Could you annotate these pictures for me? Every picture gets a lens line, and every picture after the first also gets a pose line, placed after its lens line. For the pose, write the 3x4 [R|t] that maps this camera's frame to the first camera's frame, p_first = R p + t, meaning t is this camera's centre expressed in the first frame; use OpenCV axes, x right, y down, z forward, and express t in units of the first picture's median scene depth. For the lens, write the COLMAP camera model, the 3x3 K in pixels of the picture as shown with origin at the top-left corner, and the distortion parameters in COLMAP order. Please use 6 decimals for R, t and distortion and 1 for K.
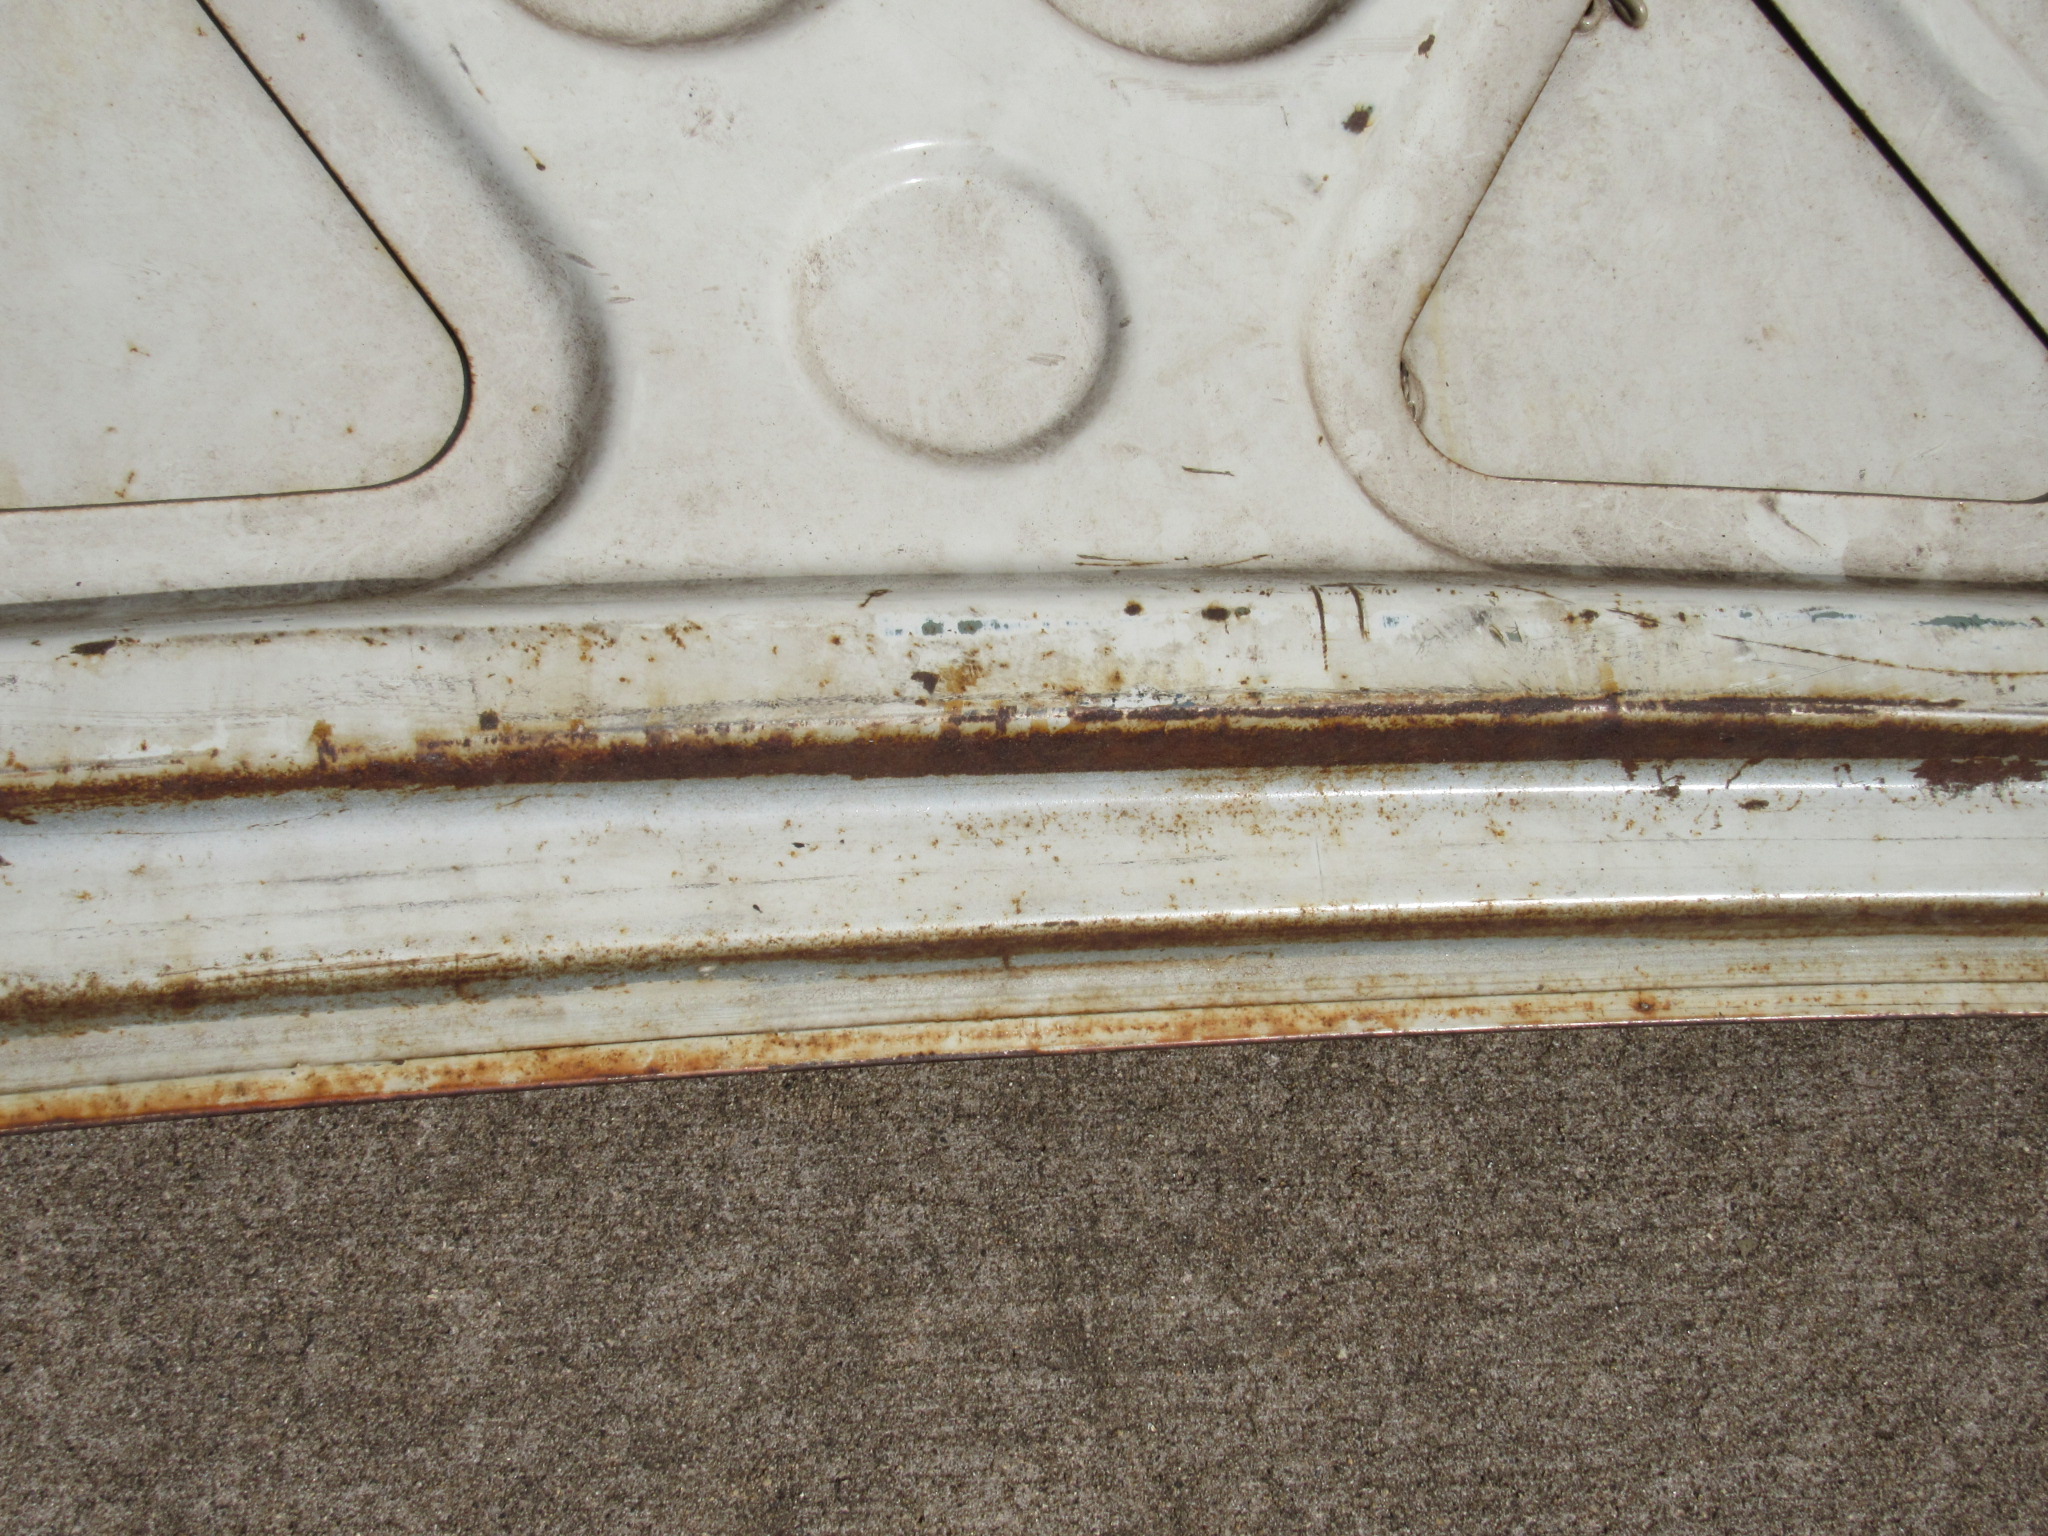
lens RADIAL K [[2631.3, 0, 1038.5], [0, 2631.3, 772.8], [0, 0, 1]] dist [-0.073046, 0.040253]
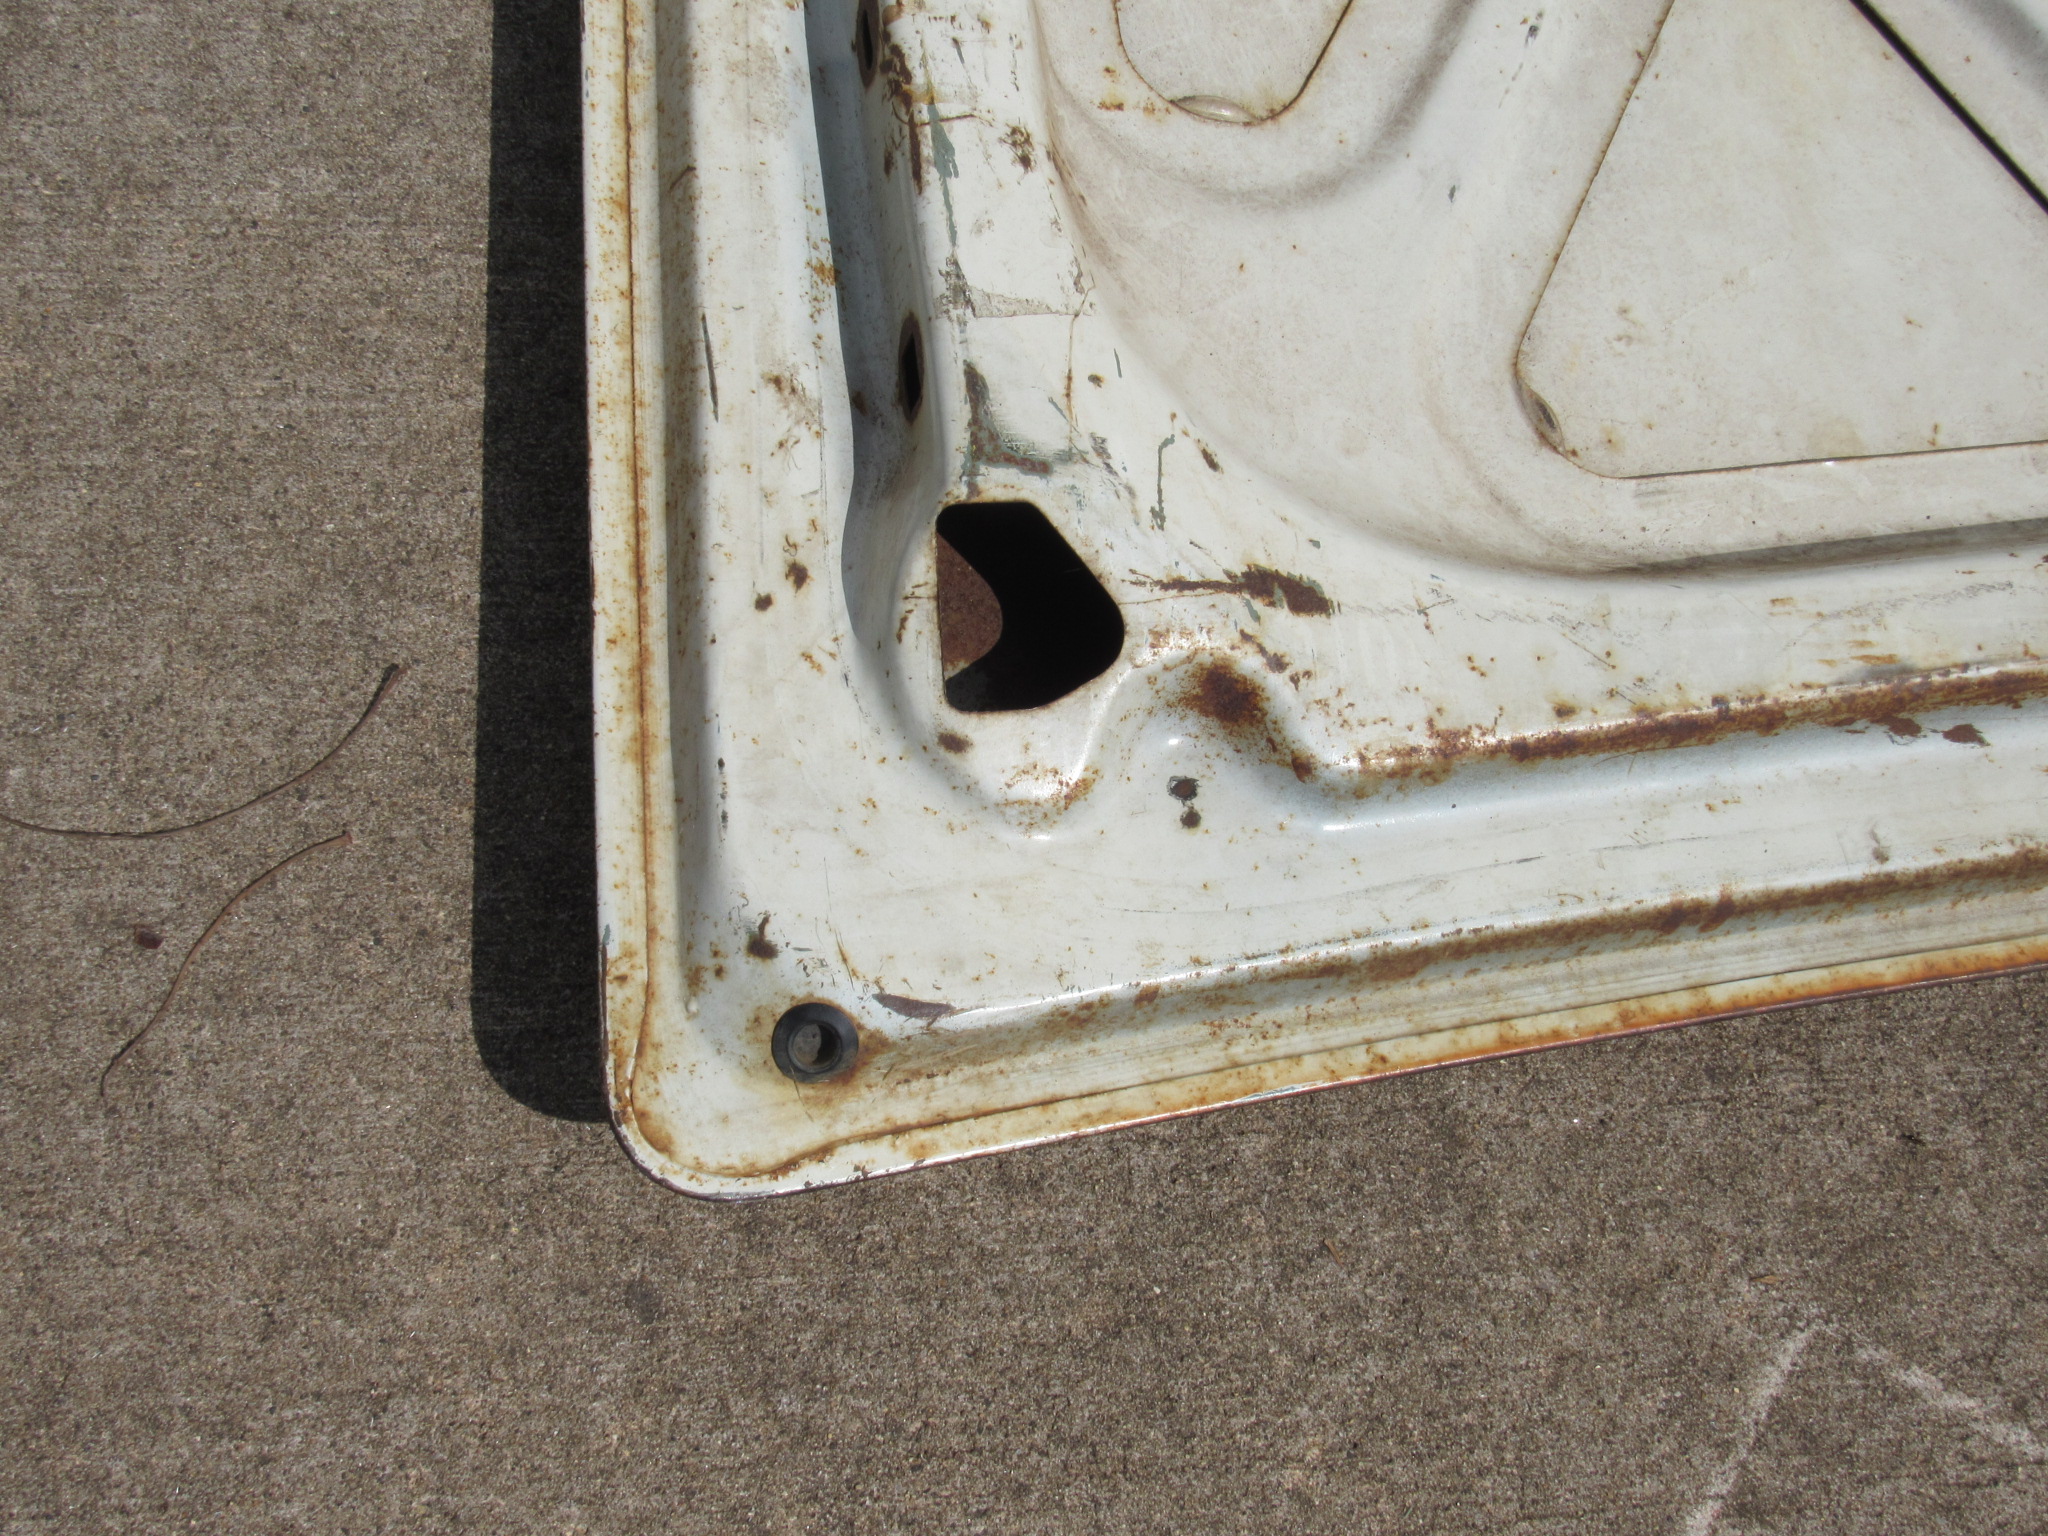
lens RADIAL K [[2631.3, 0, 1038.5], [0, 2631.3, 772.8], [0, 0, 1]] dist [-0.073046, 0.040253]
pose [[0.999097, -0.042274, 0.004207, -0.730528], [0.042414, 0.998206, -0.042248, 0.069776], [-0.002413, 0.042388, 0.999098, -0.152179]]
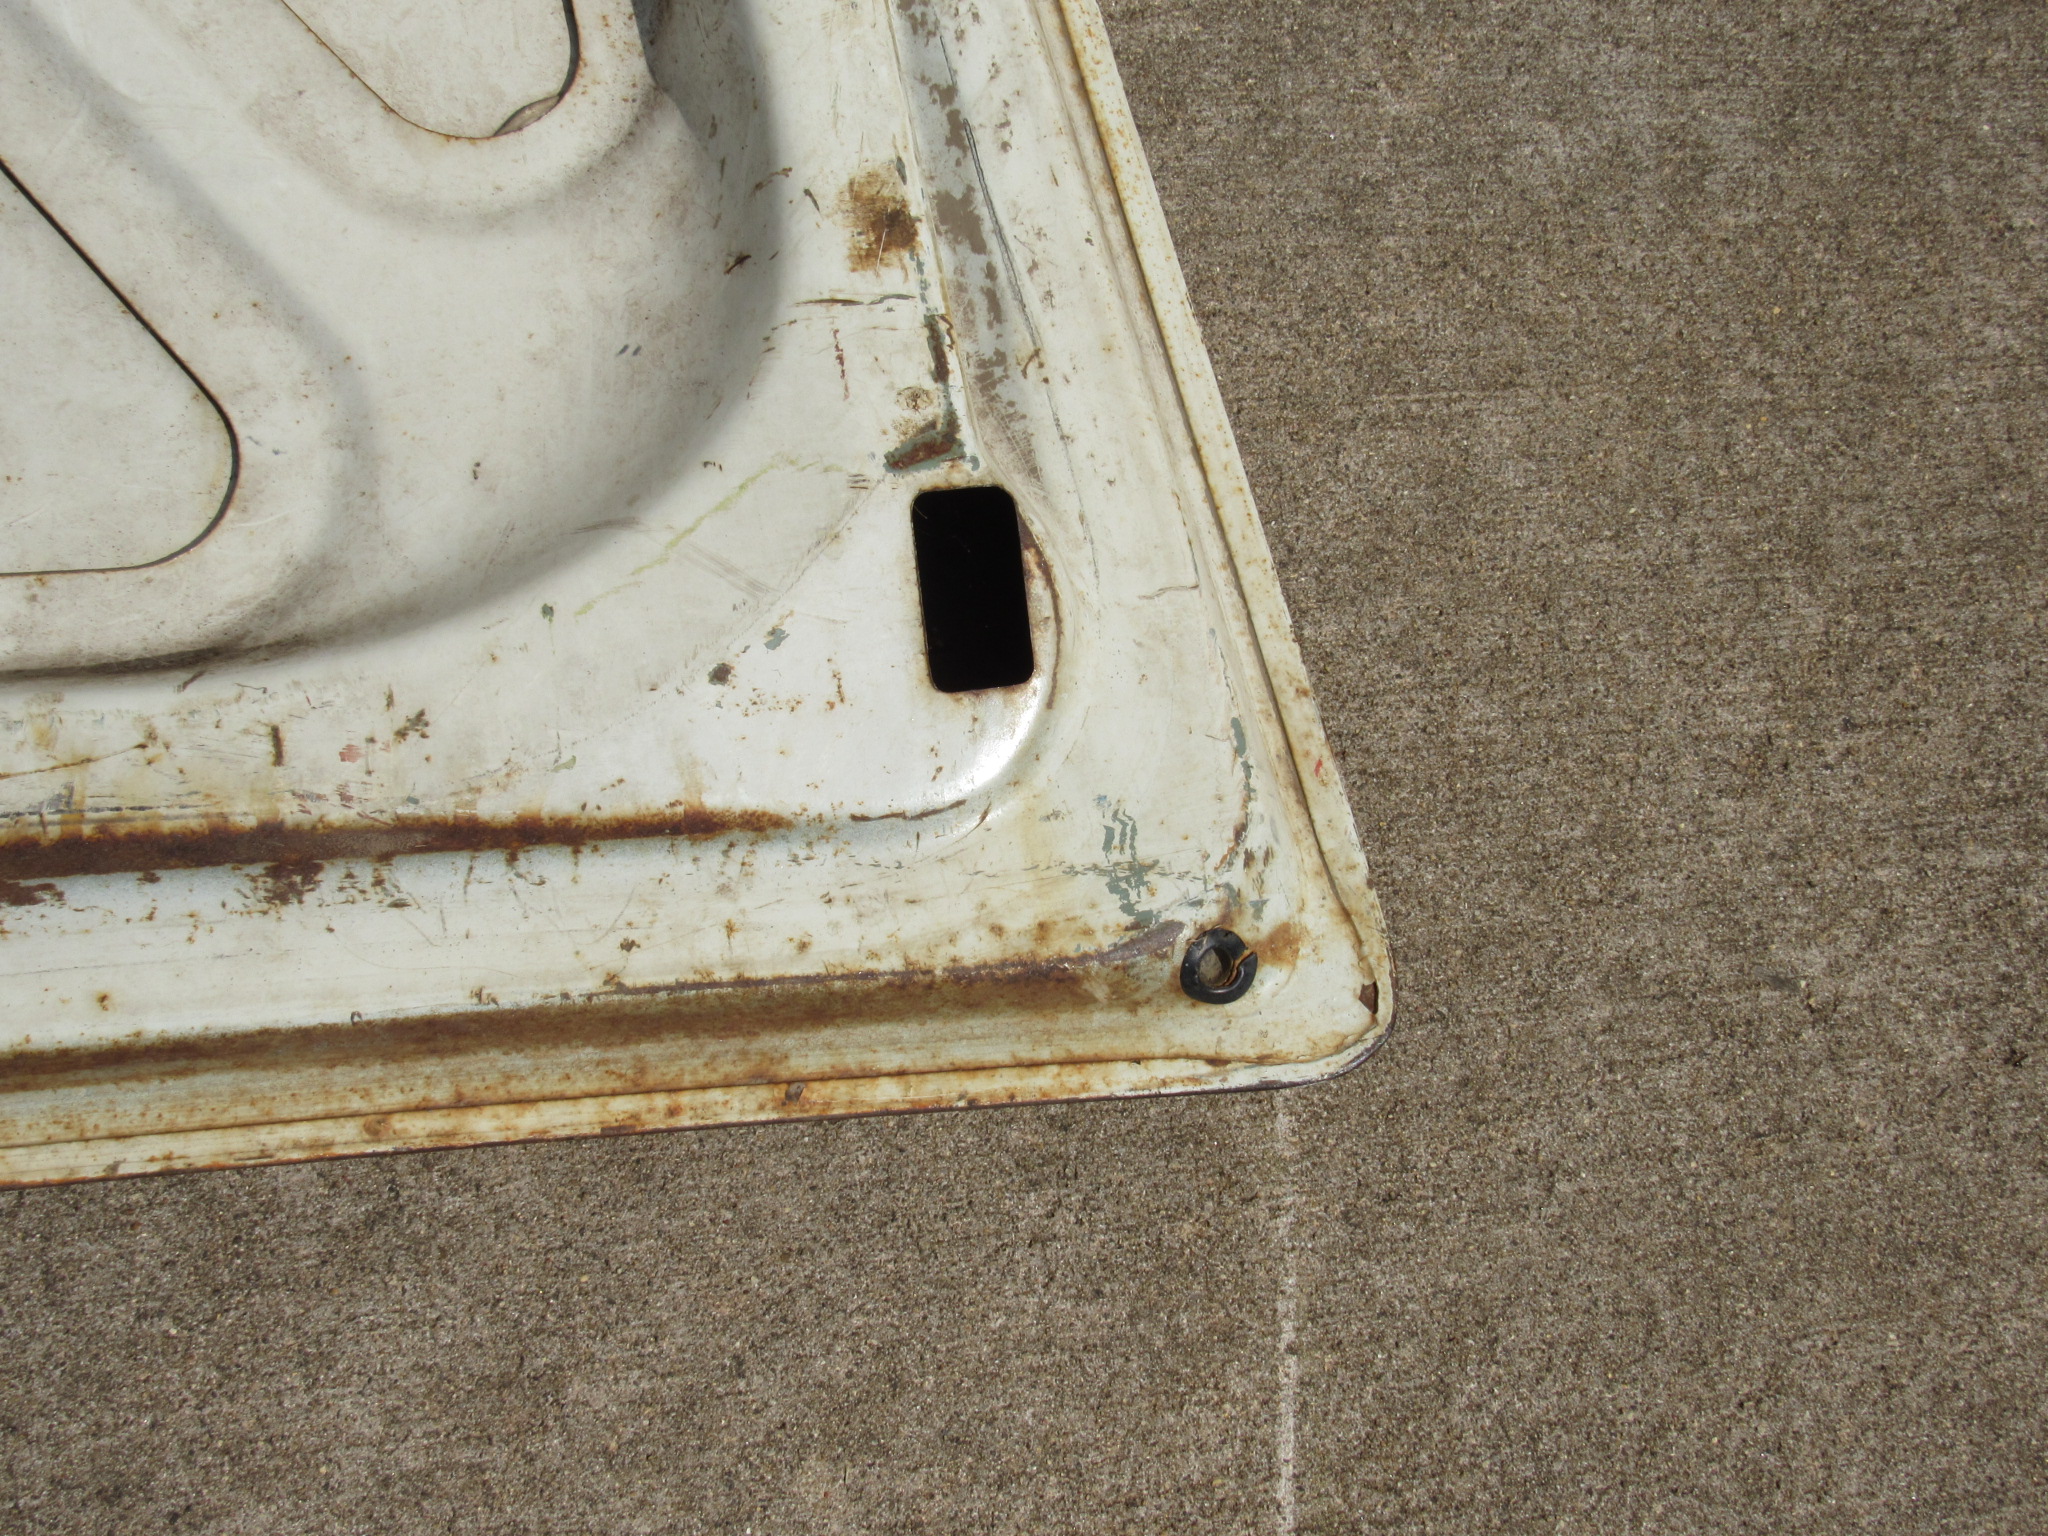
lens RADIAL K [[2631.3, 0, 1038.5], [0, 2631.3, 772.8], [0, 0, 1]] dist [-0.073046, 0.040253]
pose [[0.995300, -0.088062, 0.040274, 0.708175], [0.089006, 0.995782, -0.022272, 0.008894], [-0.038143, 0.025752, 0.998940, 0.156464]]
